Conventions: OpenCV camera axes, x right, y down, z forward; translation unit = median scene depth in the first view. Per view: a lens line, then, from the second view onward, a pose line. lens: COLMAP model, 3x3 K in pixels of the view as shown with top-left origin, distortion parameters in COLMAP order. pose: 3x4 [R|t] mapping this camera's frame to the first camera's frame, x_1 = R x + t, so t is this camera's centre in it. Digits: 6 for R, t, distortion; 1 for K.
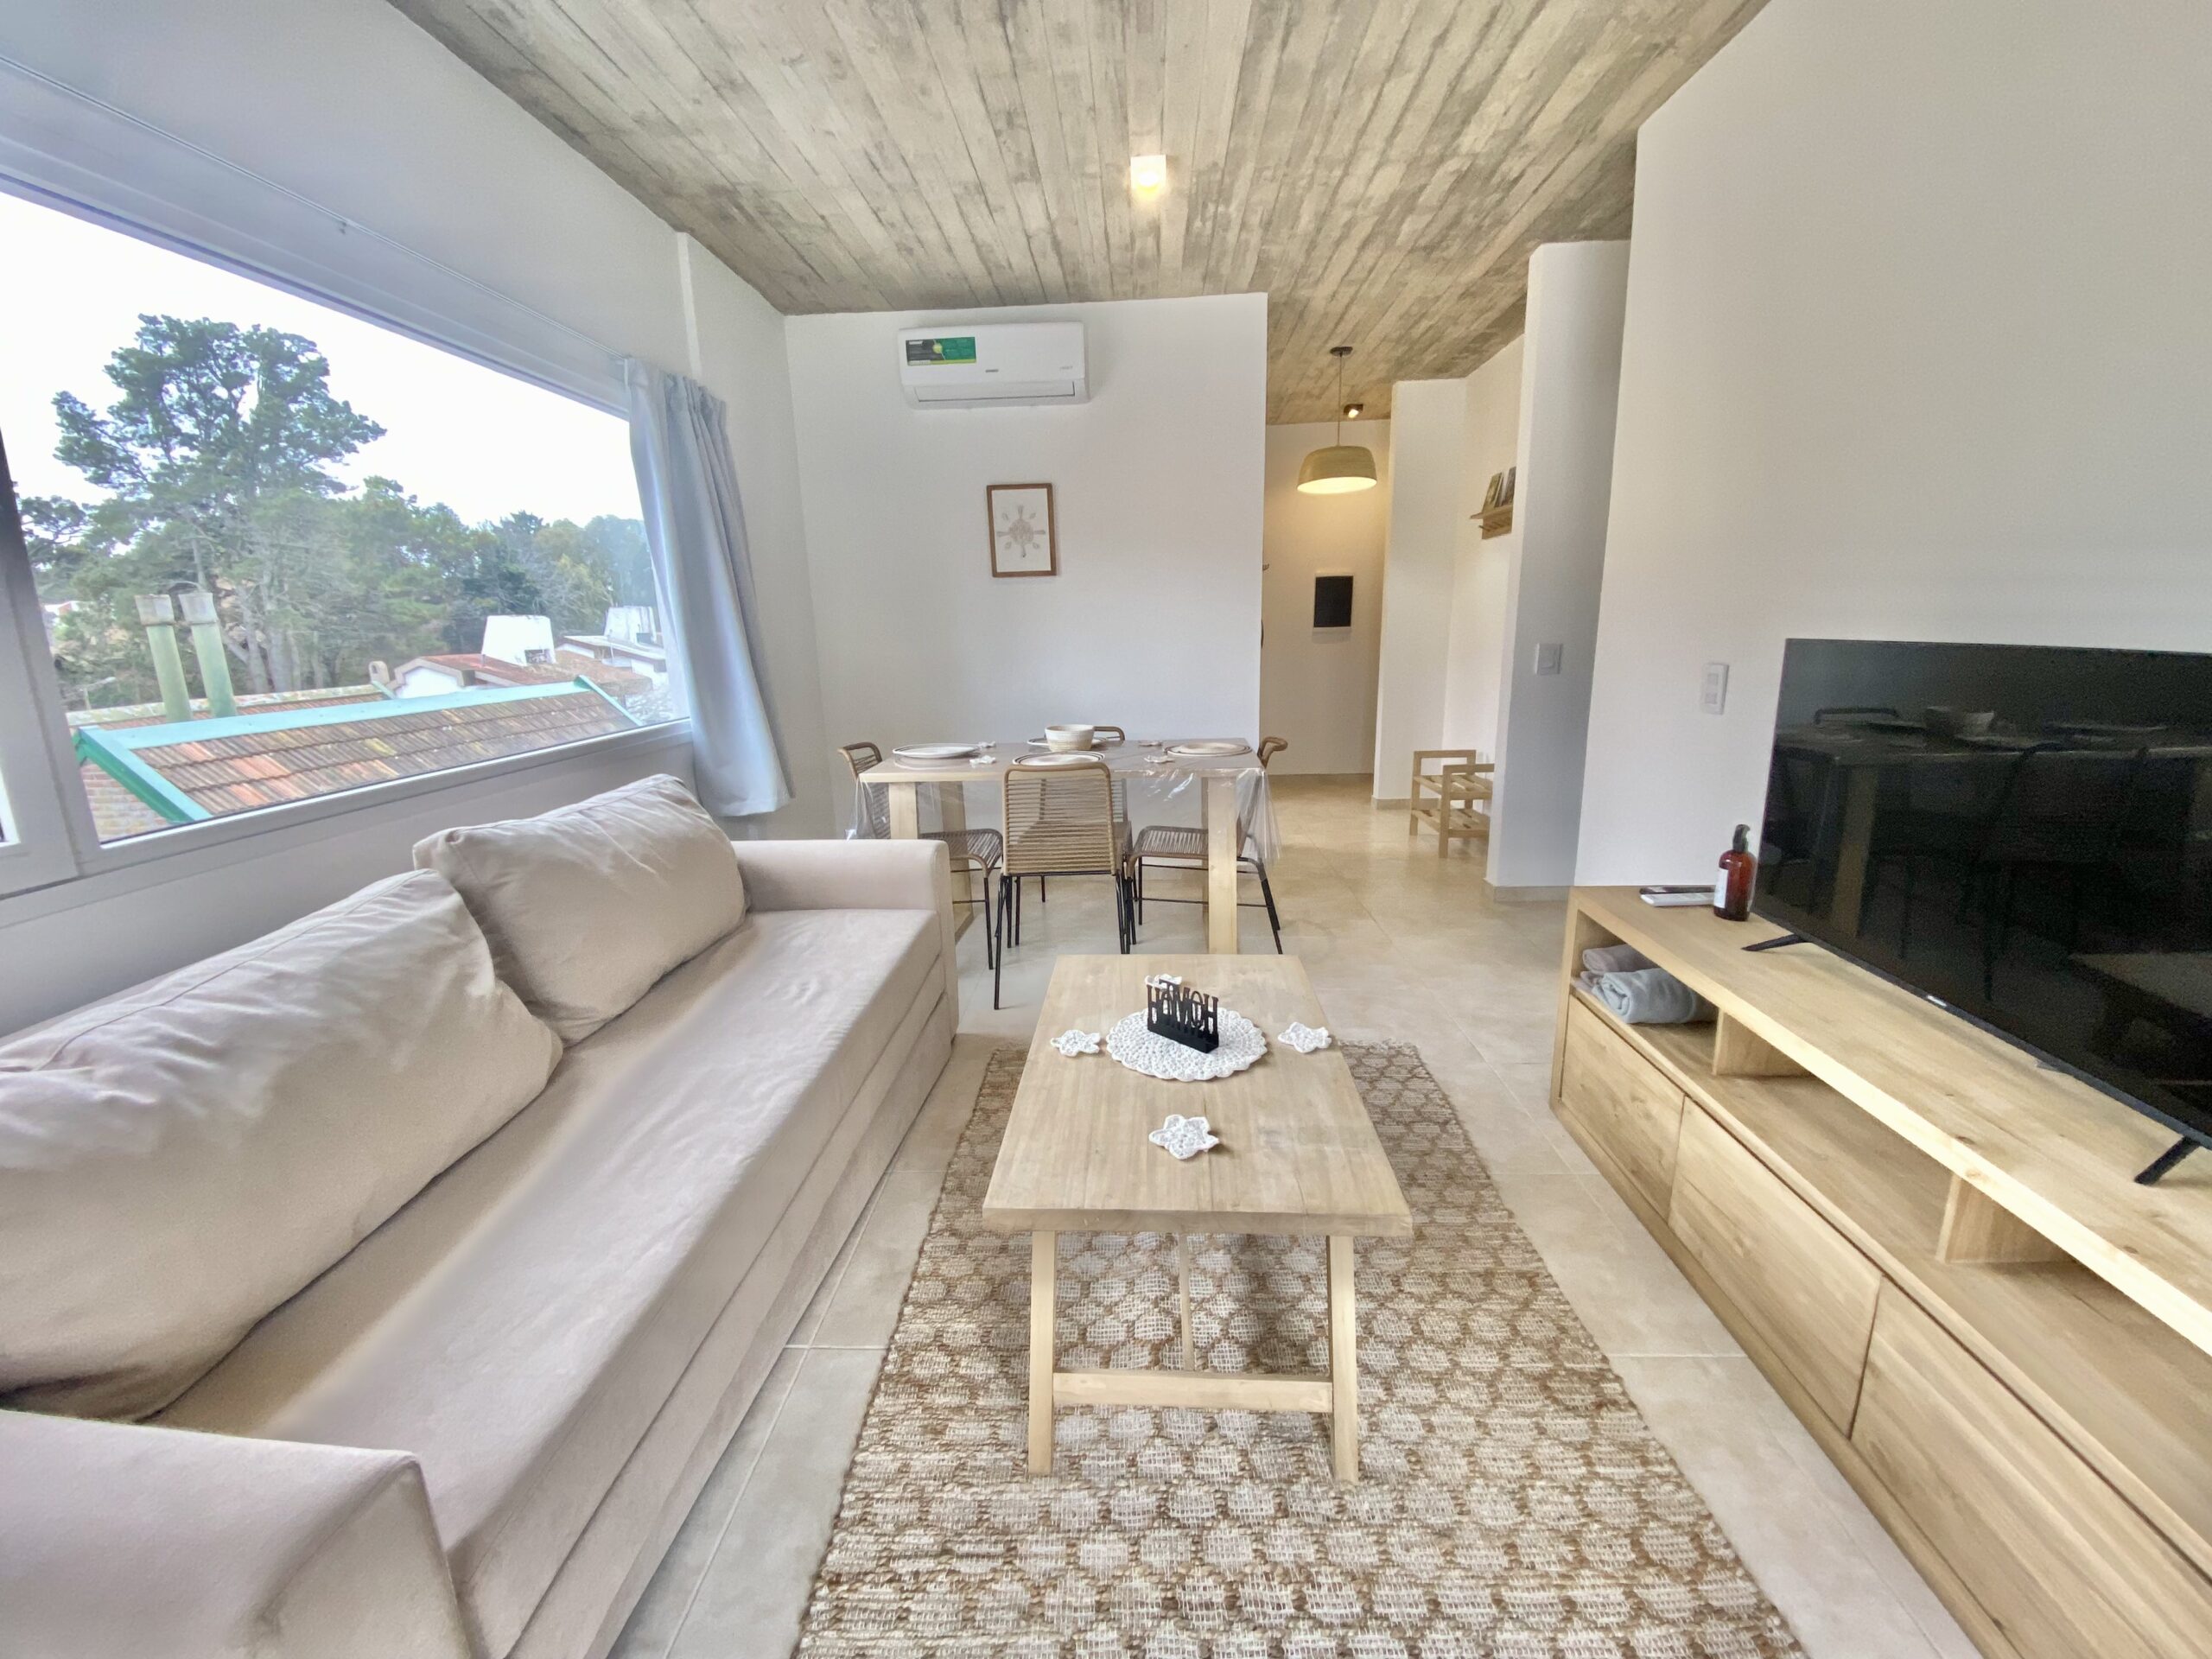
lens RADIAL K [[888.4, 0, 1106.1], [0, 888.4, 824.9], [0, 0, 1]] dist [0.001050, -0.013869]
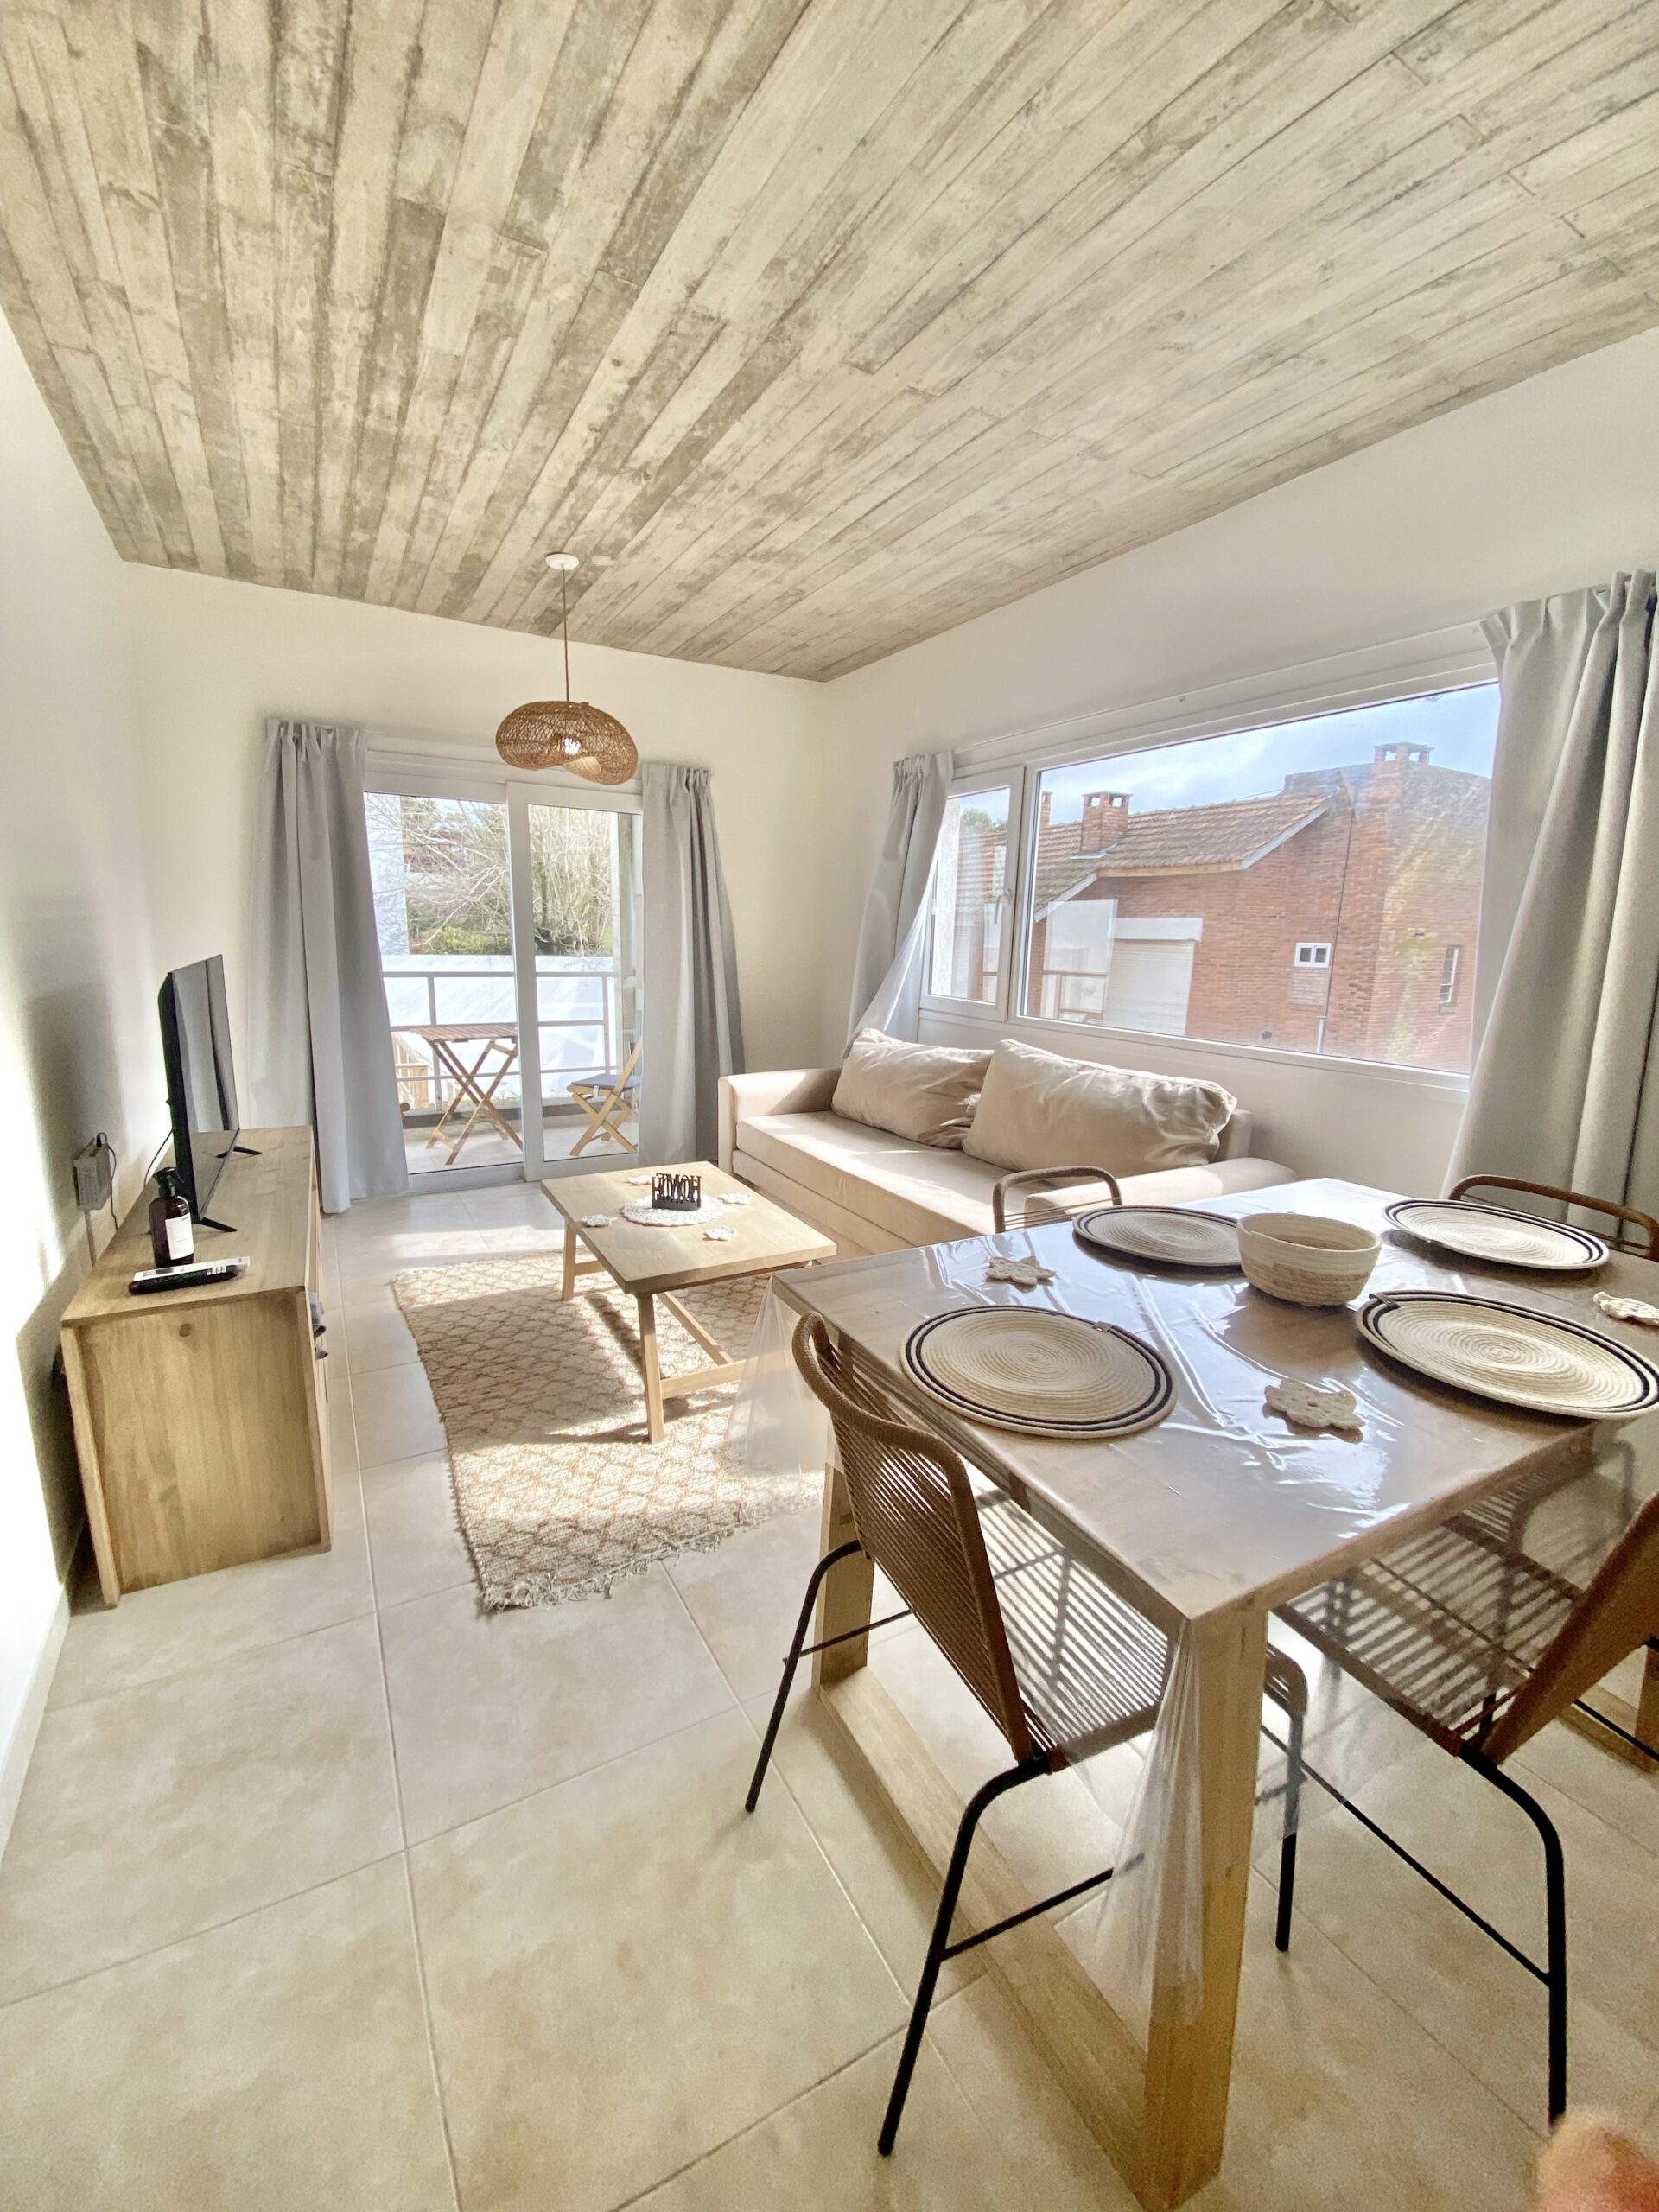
lens RADIAL K [[906.5, 0, 827.3], [0, 906.5, 1101.5], [0, 0, 1]] dist [0.012604, -0.017648]
pose [[-0.844811, 0.110995, -0.523427, 0.605897], [-0.116196, 0.916844, 0.381962, -0.515446], [0.522296, 0.383505, -0.761663, 2.045149]]
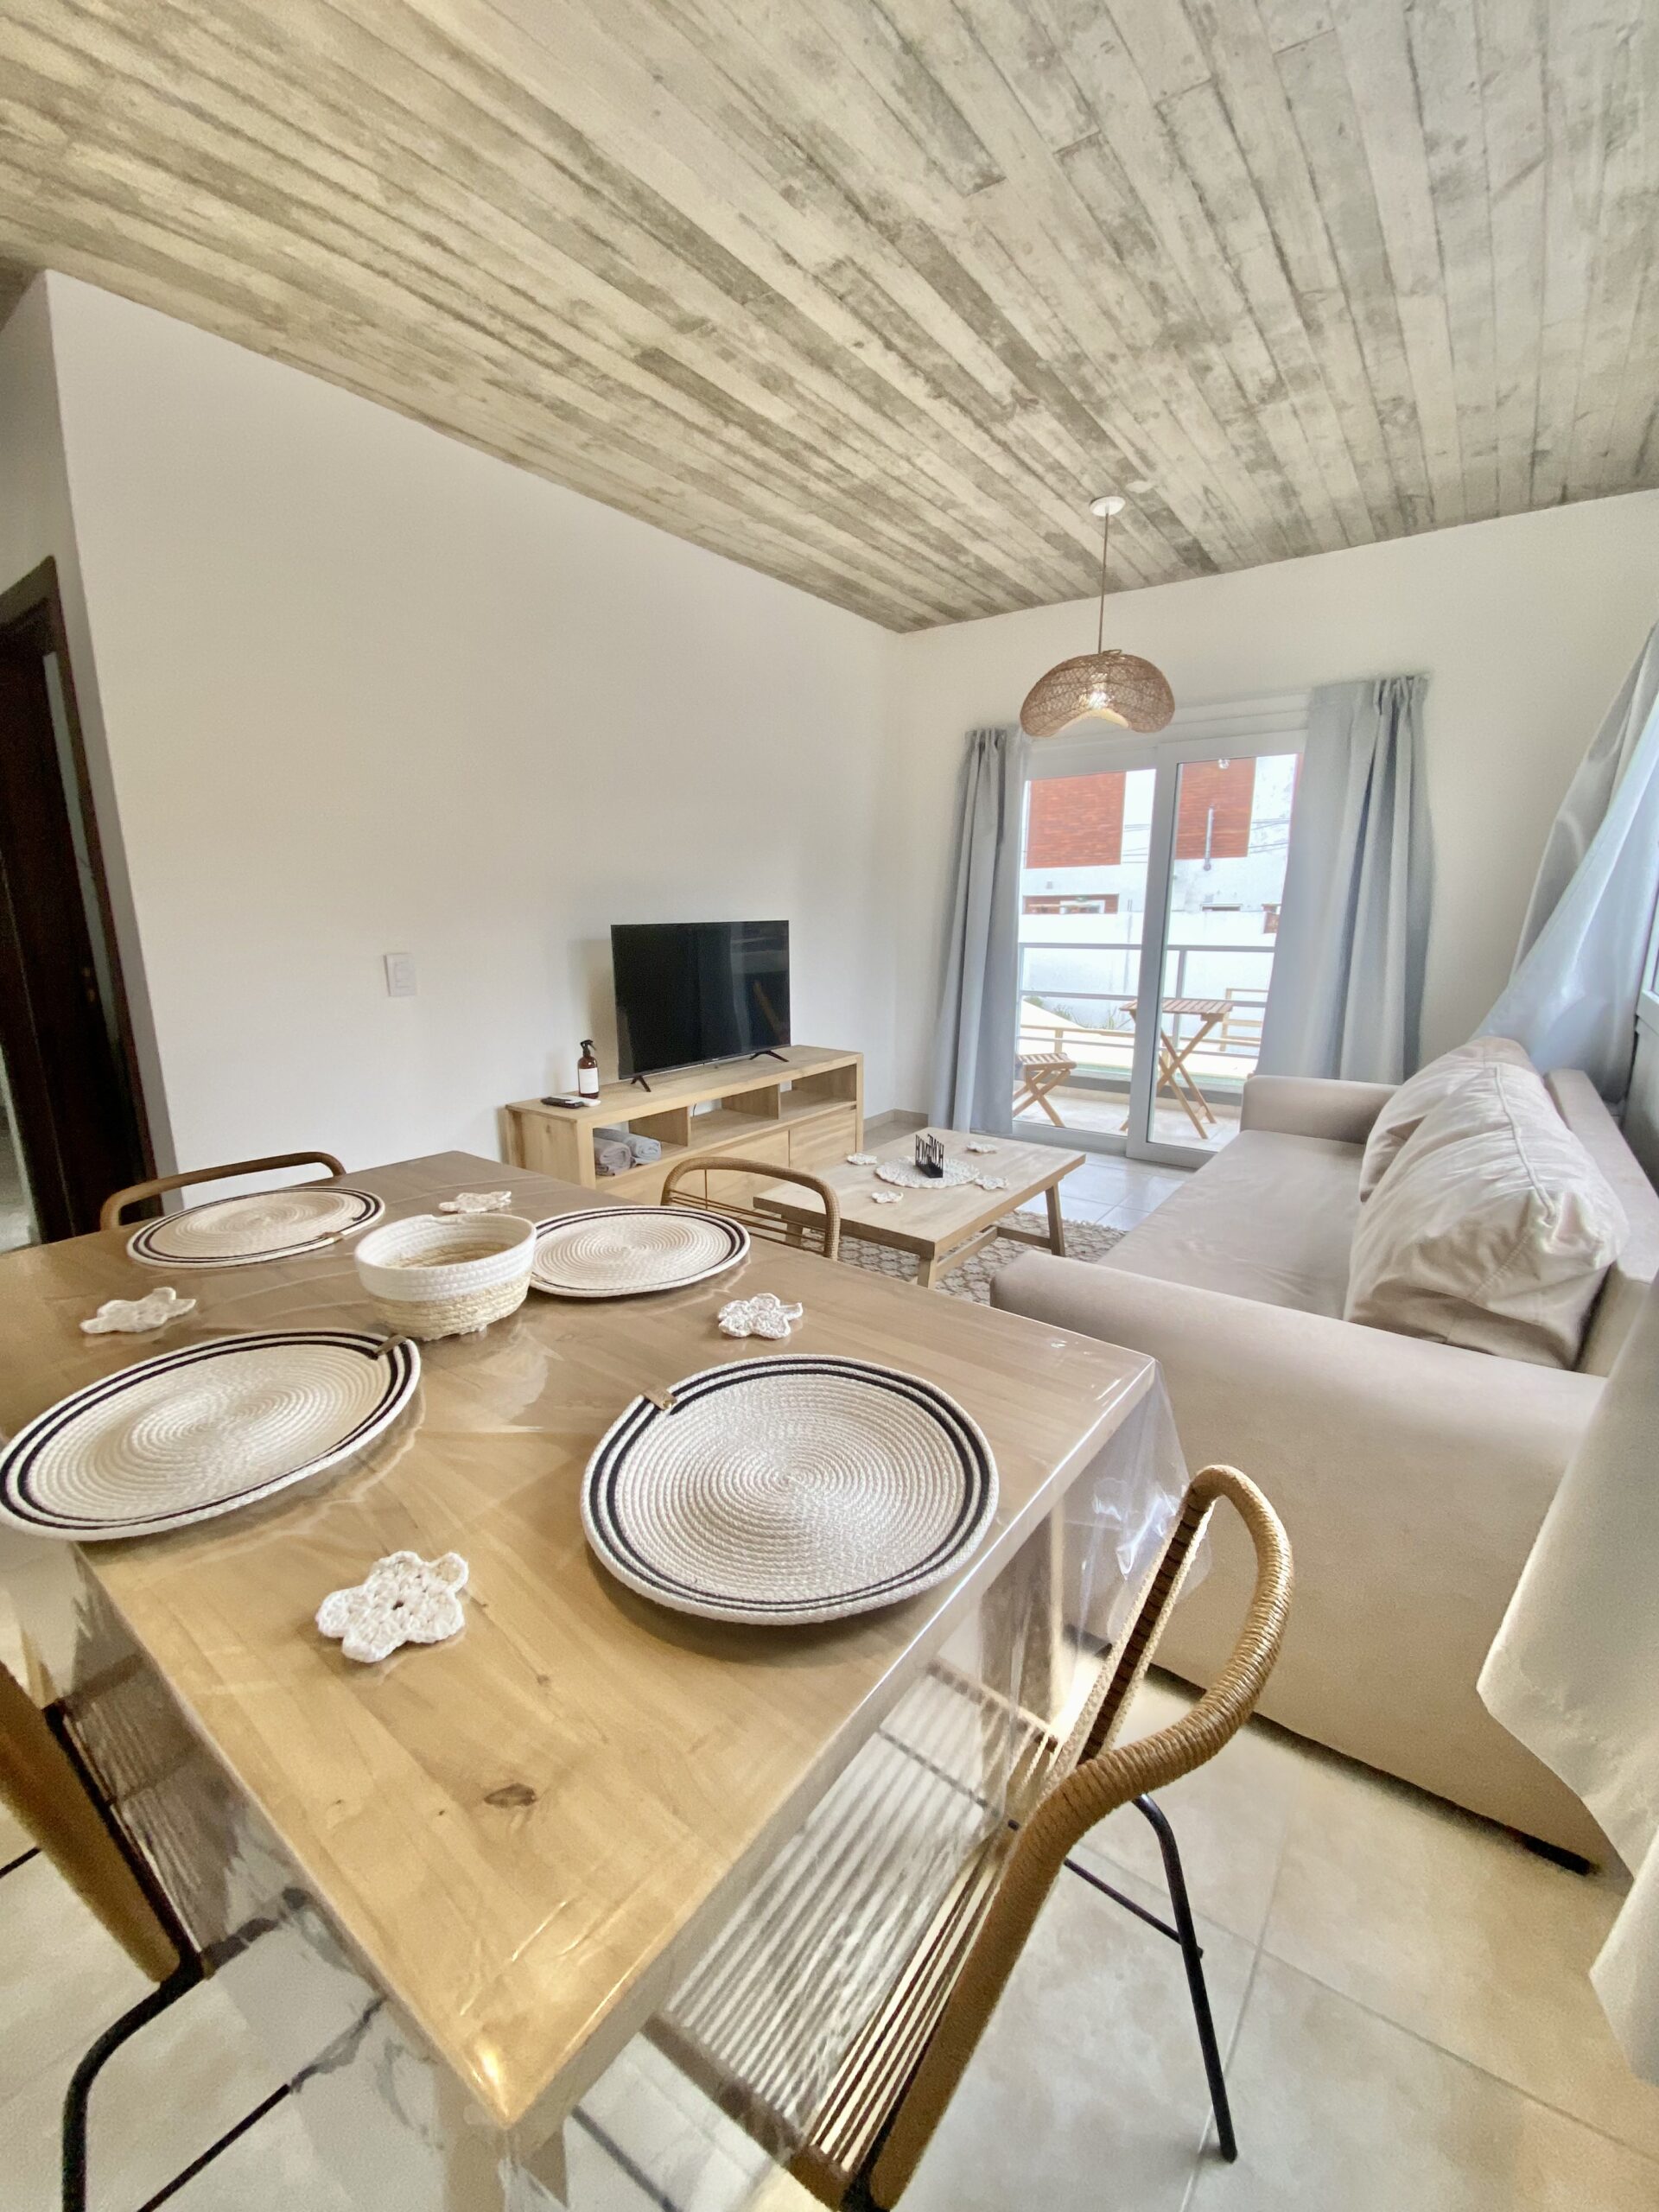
lens RADIAL K [[901.8, 0, 825.3], [0, 901.8, 1104.6], [0, 0, 1]] dist [0.011895, -0.016671]
pose [[-0.830812, -0.090883, 0.549083, -0.555316], [0.149217, 0.914084, 0.377074, -0.440033], [-0.536178, 0.395210, -0.745870, 1.994870]]
